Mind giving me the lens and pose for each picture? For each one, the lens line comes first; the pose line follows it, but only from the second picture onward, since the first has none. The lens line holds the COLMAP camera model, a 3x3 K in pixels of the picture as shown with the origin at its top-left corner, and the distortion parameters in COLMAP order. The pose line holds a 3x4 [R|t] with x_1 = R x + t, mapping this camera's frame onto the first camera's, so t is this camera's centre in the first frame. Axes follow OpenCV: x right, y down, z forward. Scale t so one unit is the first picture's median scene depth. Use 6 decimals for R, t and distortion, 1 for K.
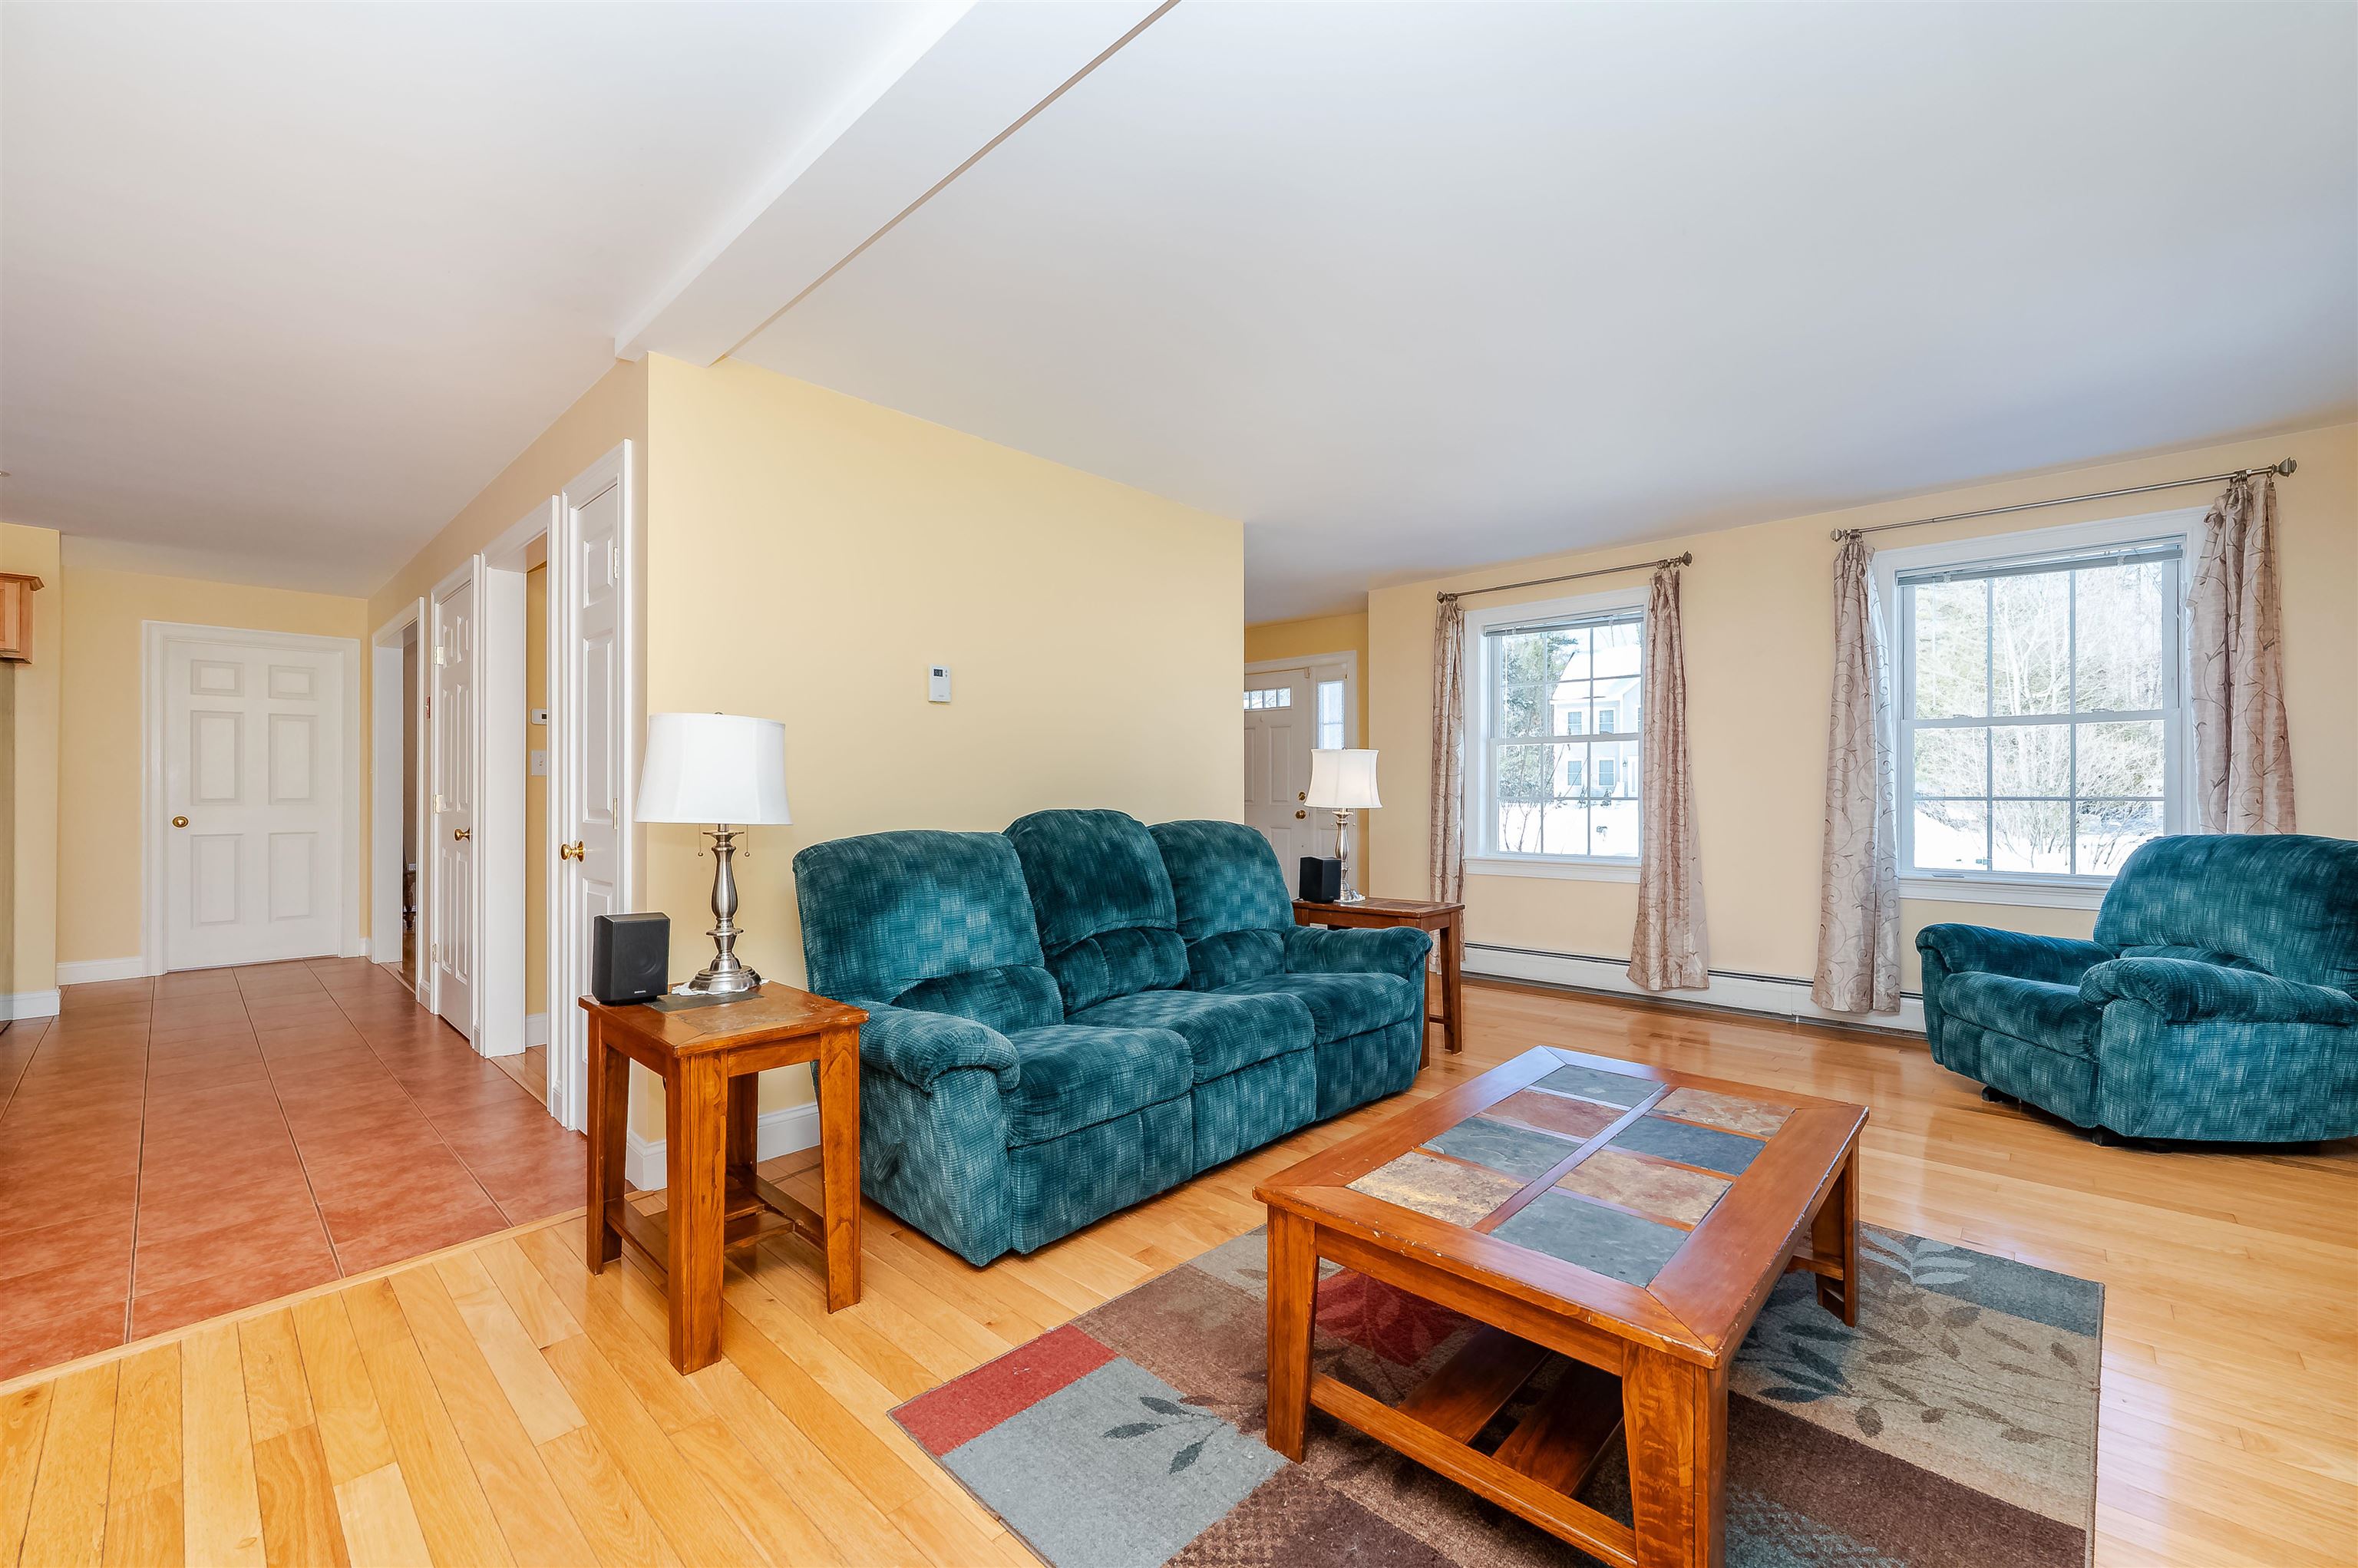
lens RADIAL K [[947.8, 0, 1184.6], [0, 947.8, 781.0], [0, 0, 1]] dist [-0.004797, 0.001567]
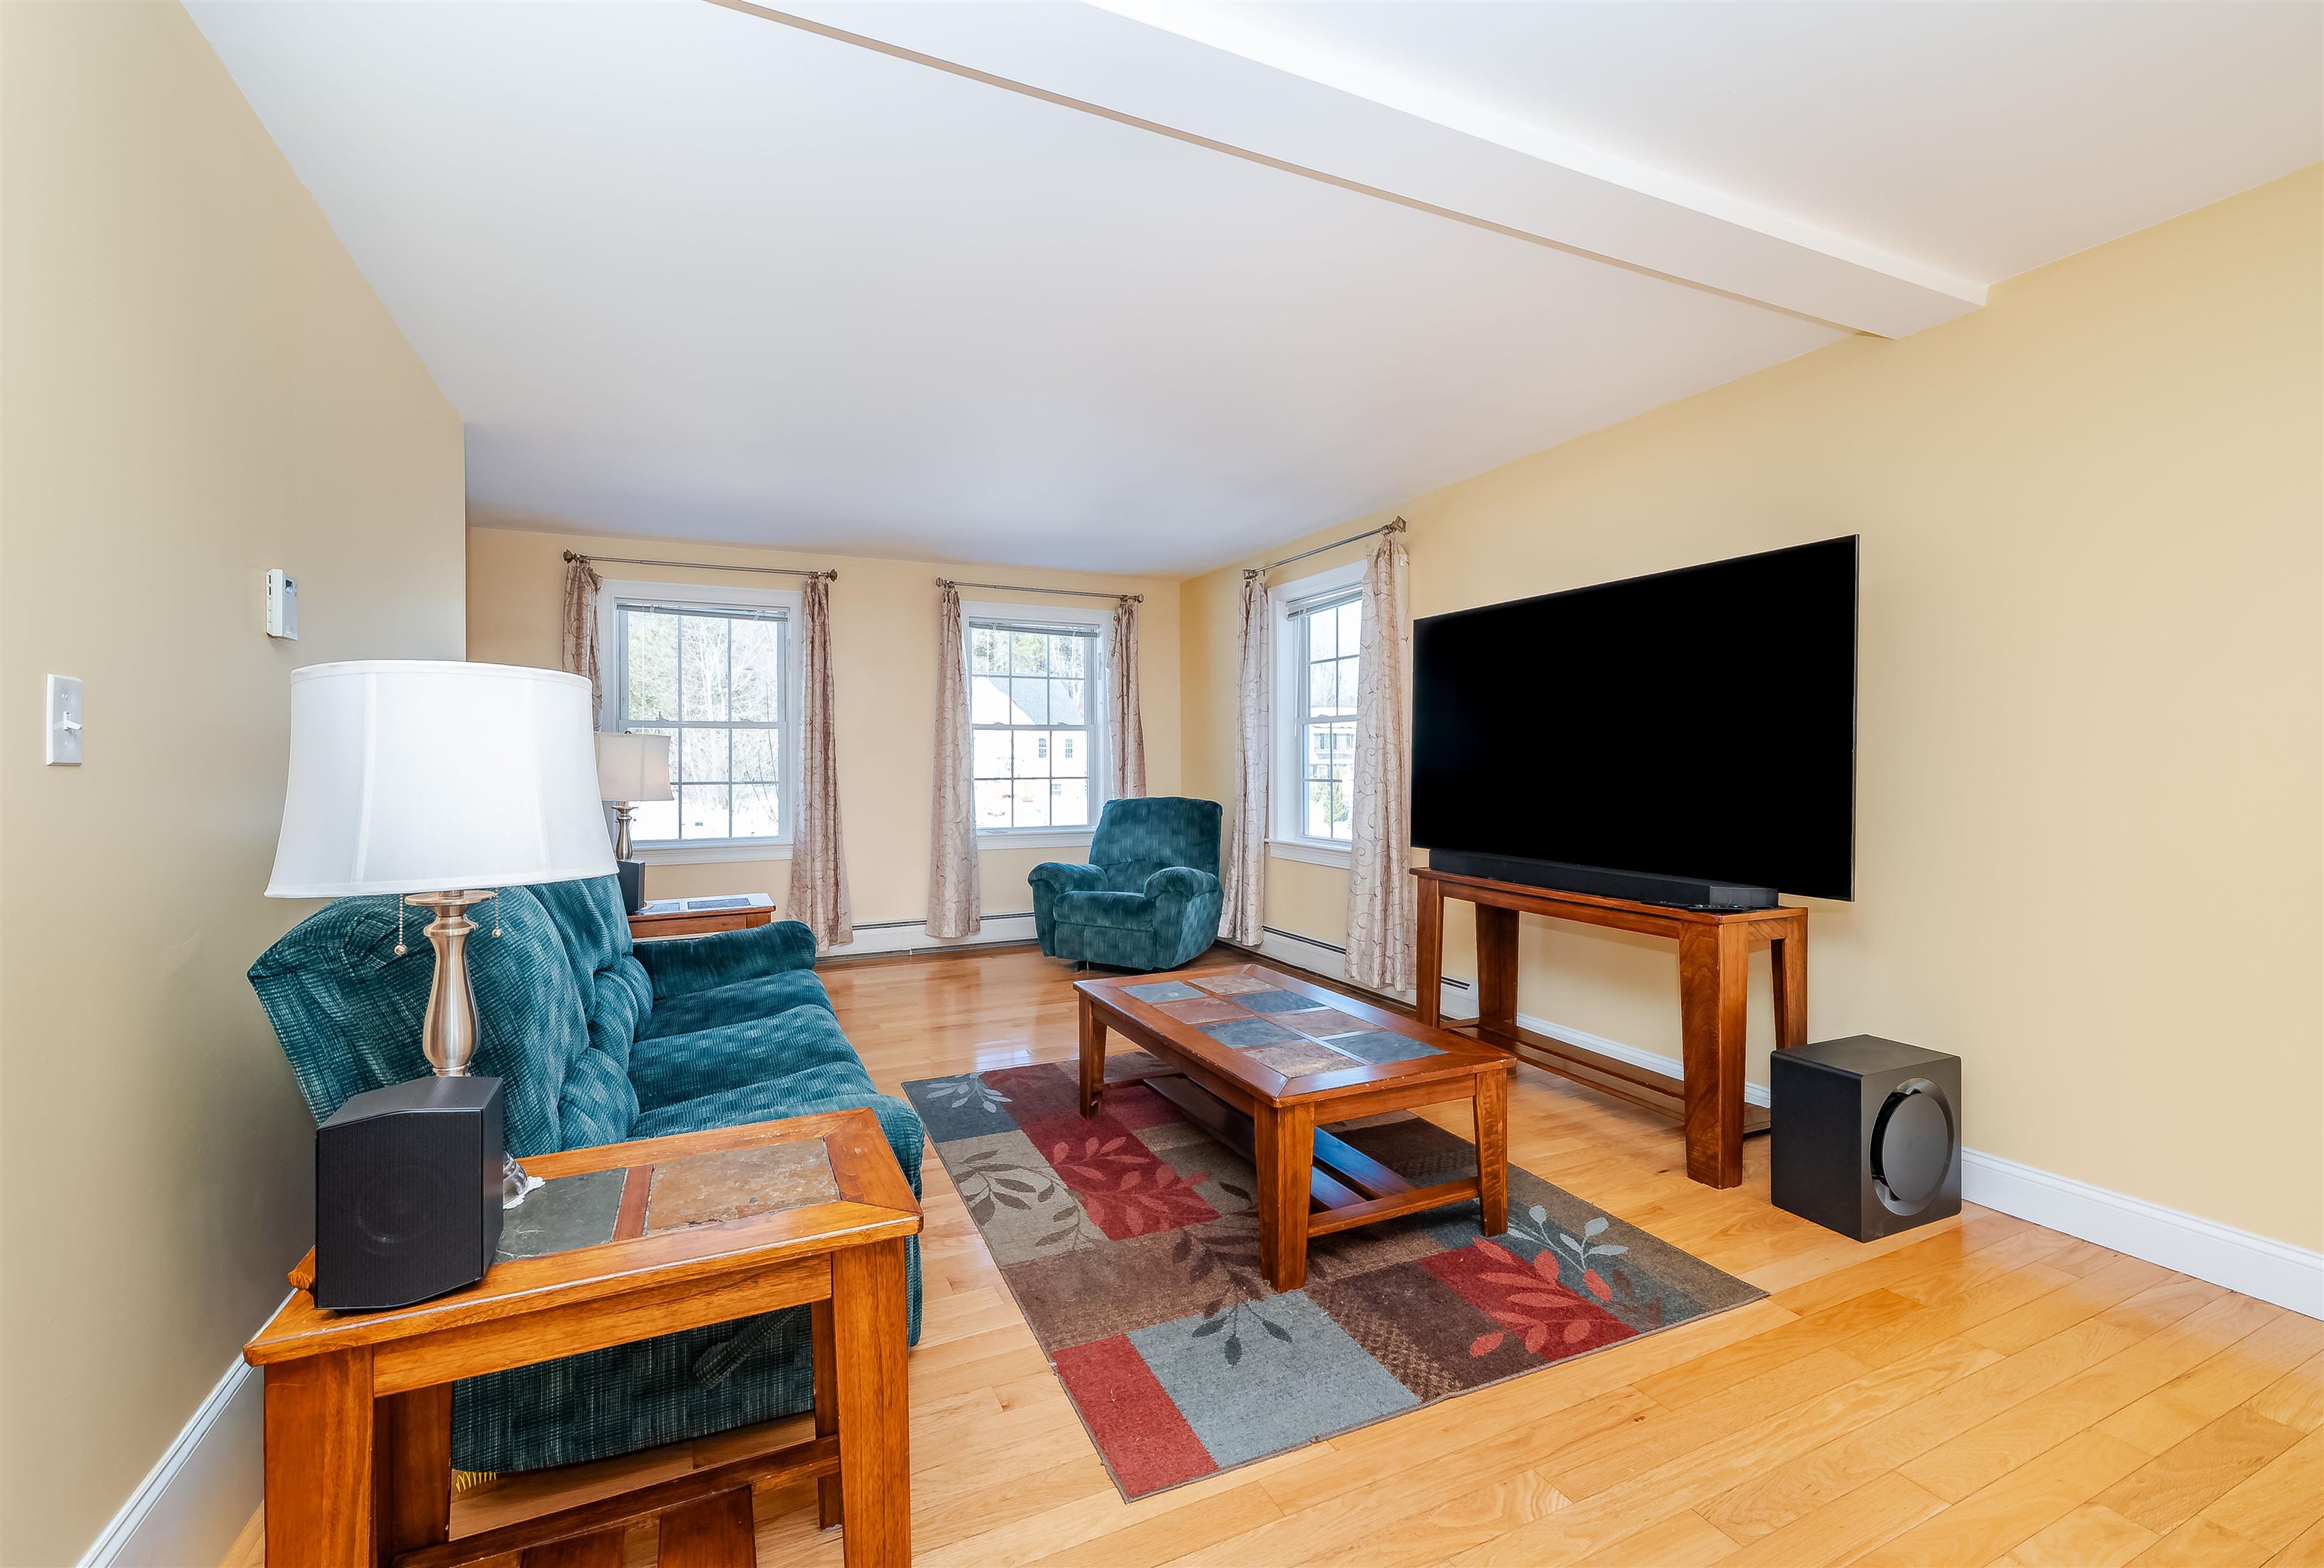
lens RADIAL K [[946.0, 0, 1102.7], [0, 946.0, 768.5], [0, 0, 1]] dist [-0.009798, -0.000427]
pose [[0.398278, -0.006327, 0.917243, -0.572907], [-0.005252, 0.999944, 0.009178, -0.015110], [-0.917250, -0.008473, 0.398222, 0.341055]]
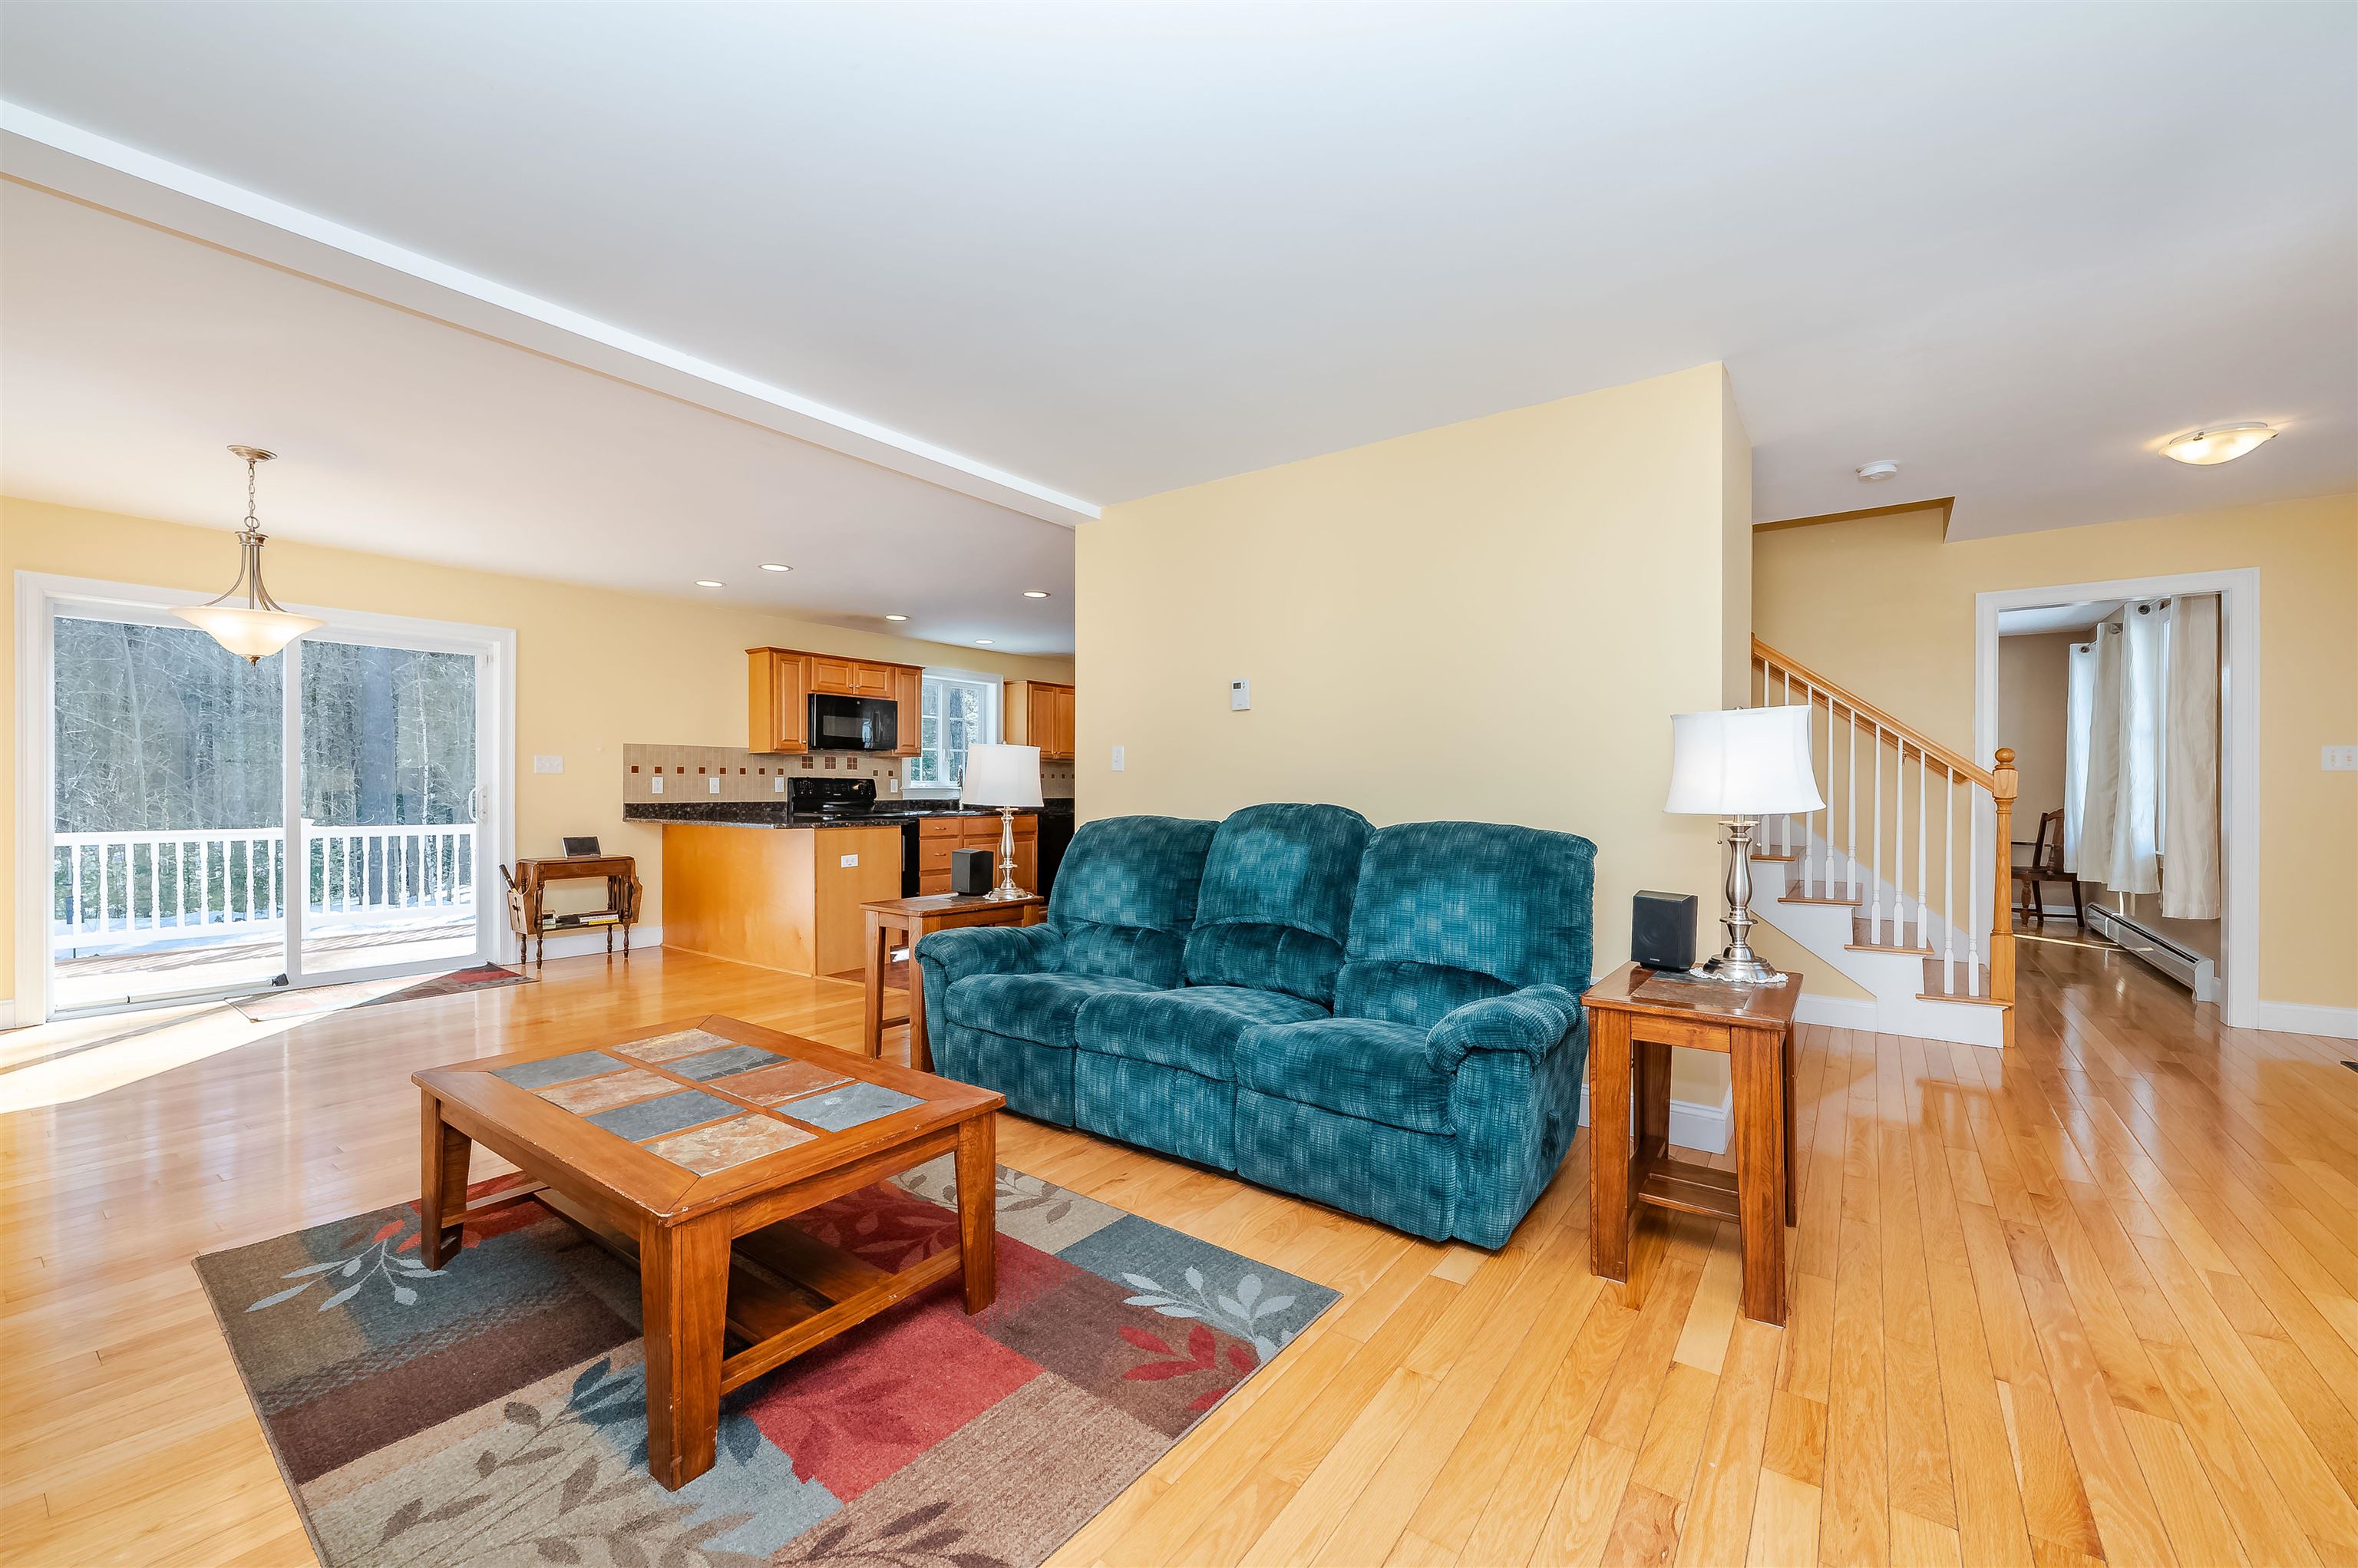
lens RADIAL K [[947.8, 0, 1178.0], [0, 947.8, 789.3], [0, 0, 1]] dist [-0.004797, 0.001567]
pose [[0.114160, 0.002483, -0.993459, 0.887619], [0.006603, 0.999973, 0.003258, 0.012304], [0.993440, -0.006932, 0.114141, 0.783397]]
